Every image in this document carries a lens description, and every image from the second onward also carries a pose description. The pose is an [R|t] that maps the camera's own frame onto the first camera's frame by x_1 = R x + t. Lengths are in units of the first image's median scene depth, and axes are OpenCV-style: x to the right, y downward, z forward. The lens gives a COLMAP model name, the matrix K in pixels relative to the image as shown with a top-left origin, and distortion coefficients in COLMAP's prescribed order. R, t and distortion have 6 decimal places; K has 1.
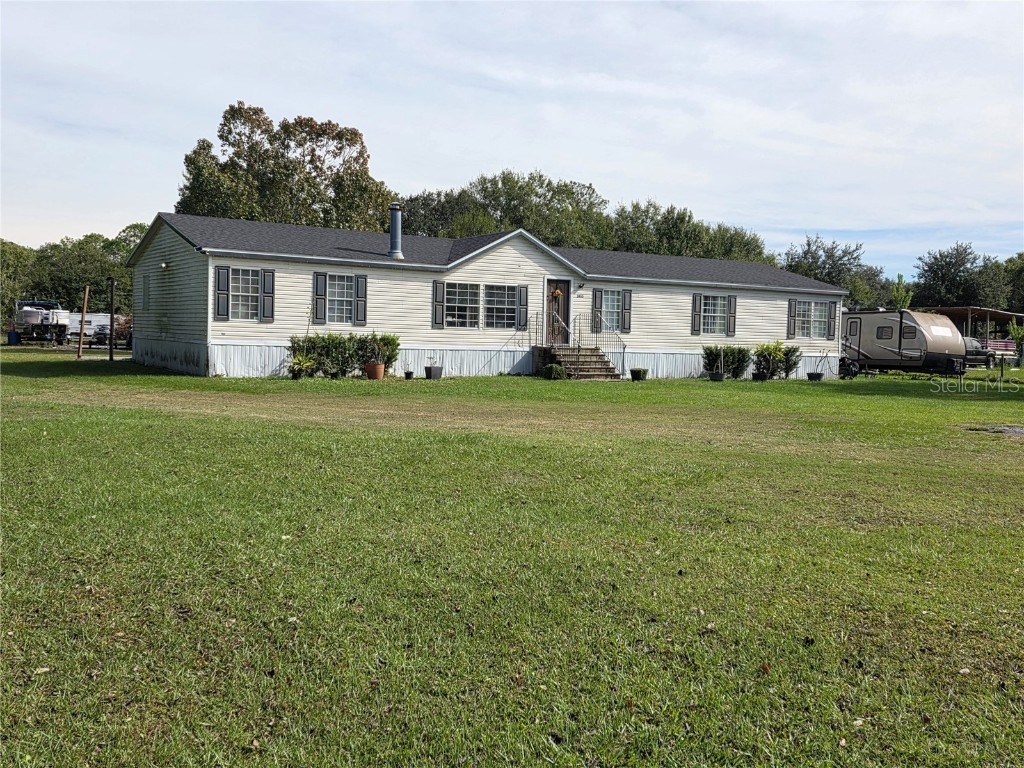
lens RADIAL K [[1047.8, 0, 526.1], [0, 1047.8, 381.7], [0, 0, 1]] dist [0.174973, -0.007552]
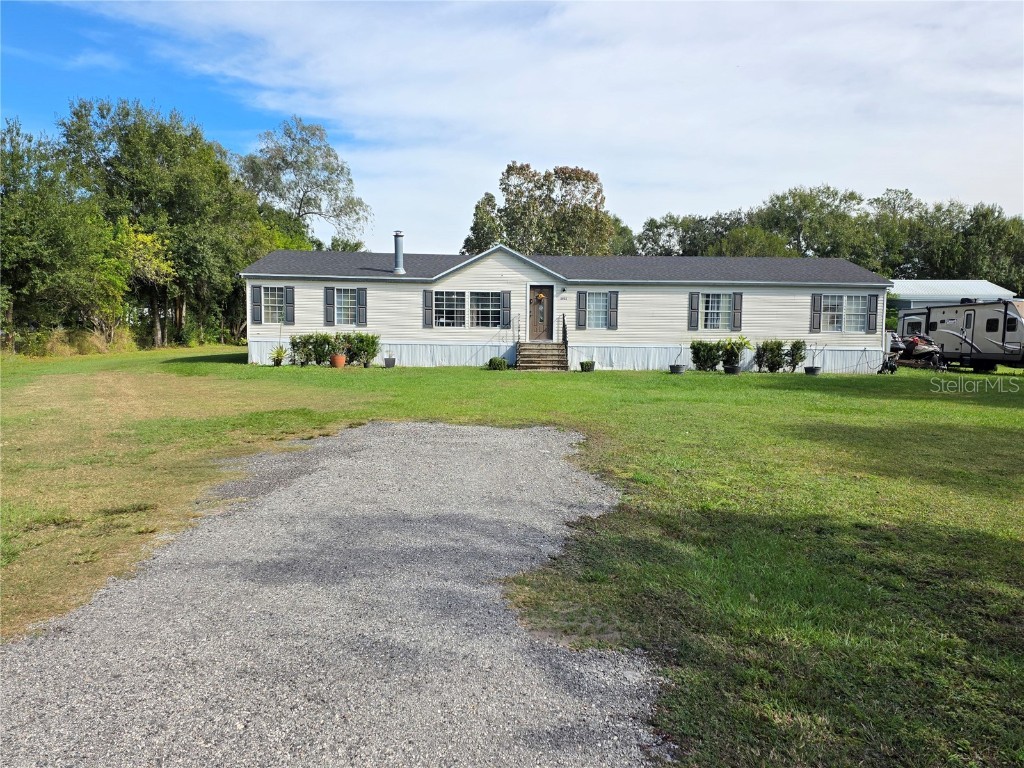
lens RADIAL K [[808.4, 0, 520.0], [0, 808.4, 385.8], [0, 0, 1]] dist [0.190687, -0.263691]
pose [[0.857944, 0.023401, -0.513211, 0.477175], [-0.013822, 0.999652, 0.022474, -0.004327], [0.513558, -0.012187, 0.857968, 0.203319]]
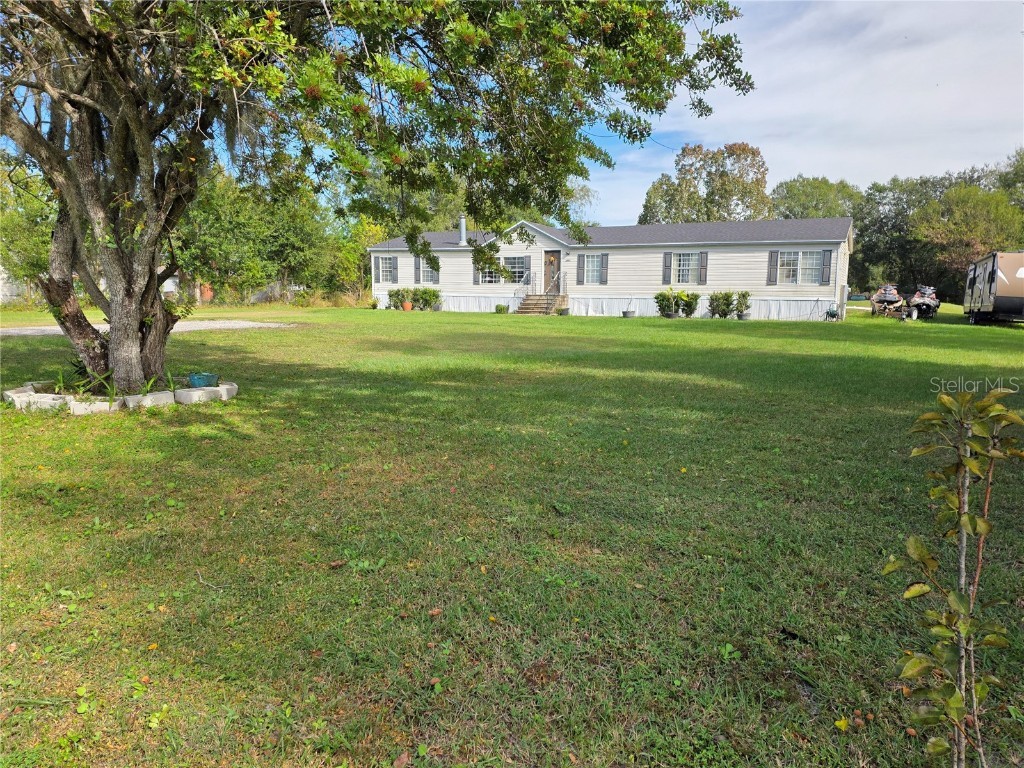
lens RADIAL K [[734.0, 0, 512.0], [0, 734.0, 384.0], [0, 0, 1]] dist [0.200524, -0.305767]
pose [[0.532364, 0.082880, -0.842449, 0.922561], [-0.037680, 0.996529, 0.074228, 0.019664], [0.845677, -0.007772, 0.533639, 0.367636]]
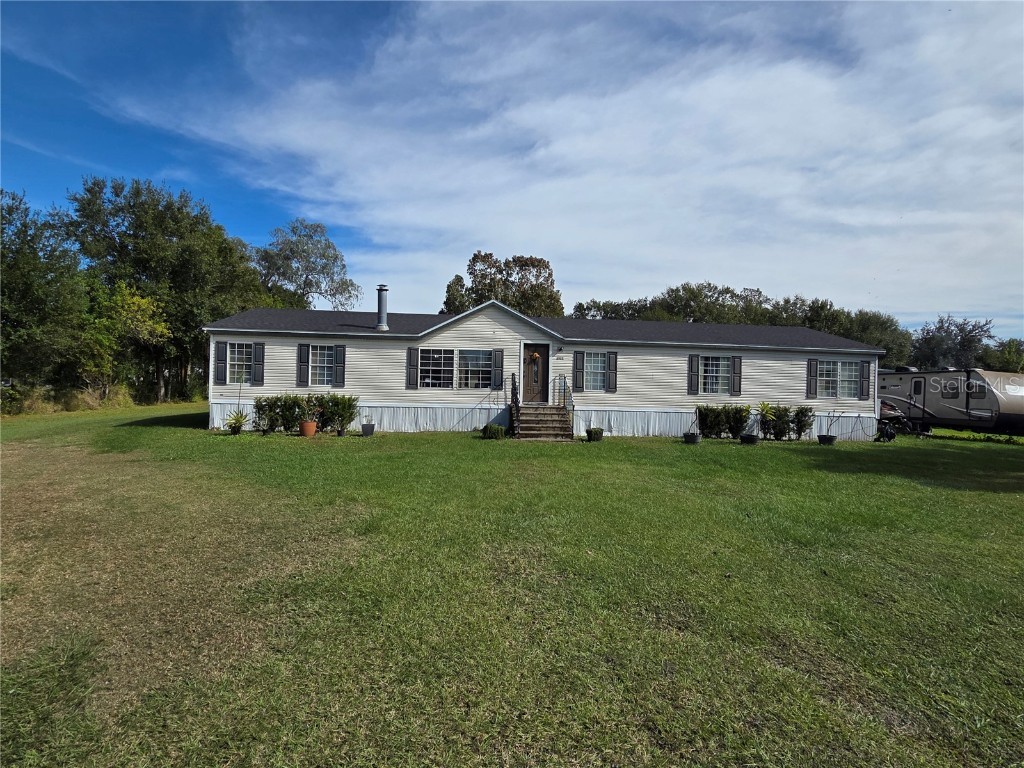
lens RADIAL K [[549.2, 0, 509.2], [0, 549.2, 381.0], [0, 0, 1]] dist [0.004028, 0.000741]
pose [[0.896908, -0.006786, -0.442166, 0.257392], [-0.019245, 0.998336, -0.054360, -0.026790], [0.441799, 0.057265, 0.895284, 0.472620]]
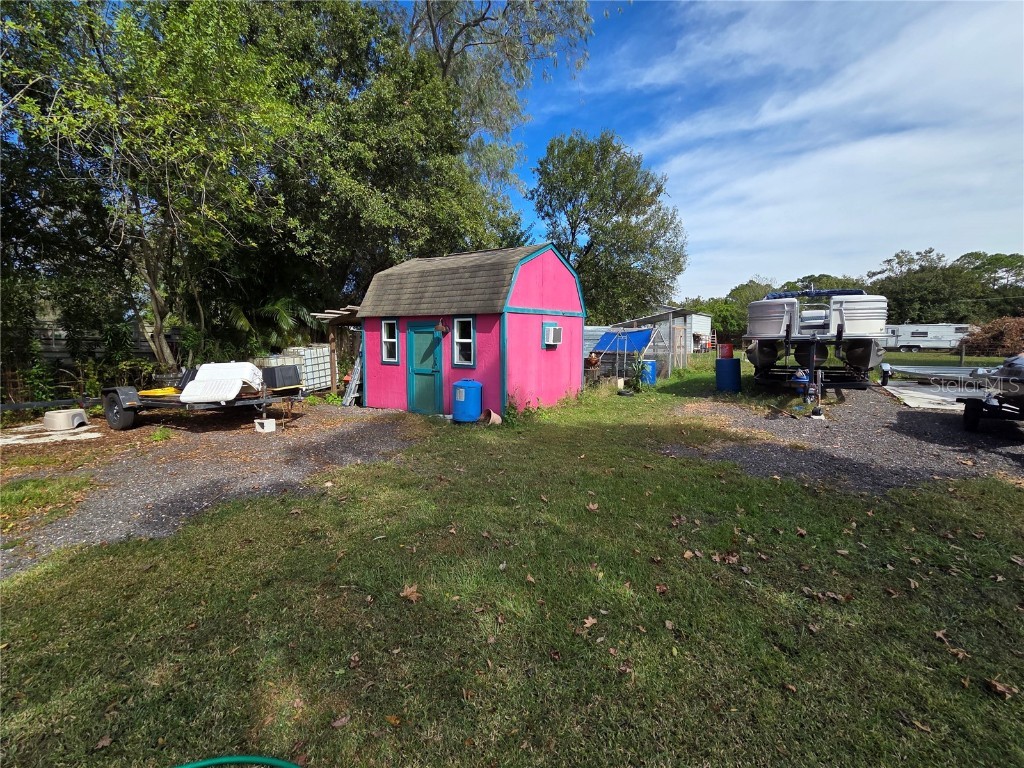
lens RADIAL K [[473.5, 0, 512.0], [0, 473.5, 384.0], [0, 0, 1]] dist [-0.002520, -0.000026]
pose [[0.464521, 0.052164, -0.884024, -0.679760], [-0.015287, 0.998587, 0.050892, -0.086844], [0.885430, -0.010126, 0.464662, 1.634801]]
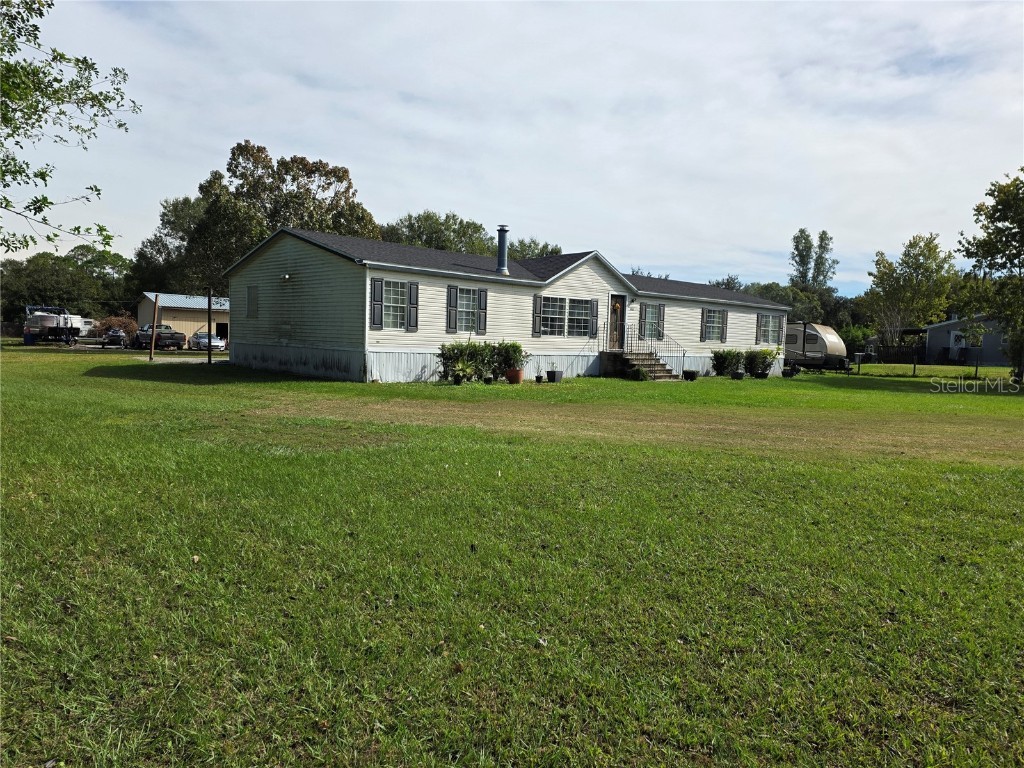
lens RADIAL K [[734.0, 0, 512.0], [0, 734.0, 384.0], [0, 0, 1]] dist [0.200524, -0.305767]
pose [[0.980851, -0.007498, 0.194618, -0.247933], [0.003334, 0.999759, 0.021716, -0.015288], [-0.194733, -0.020652, 0.980639, 0.202441]]
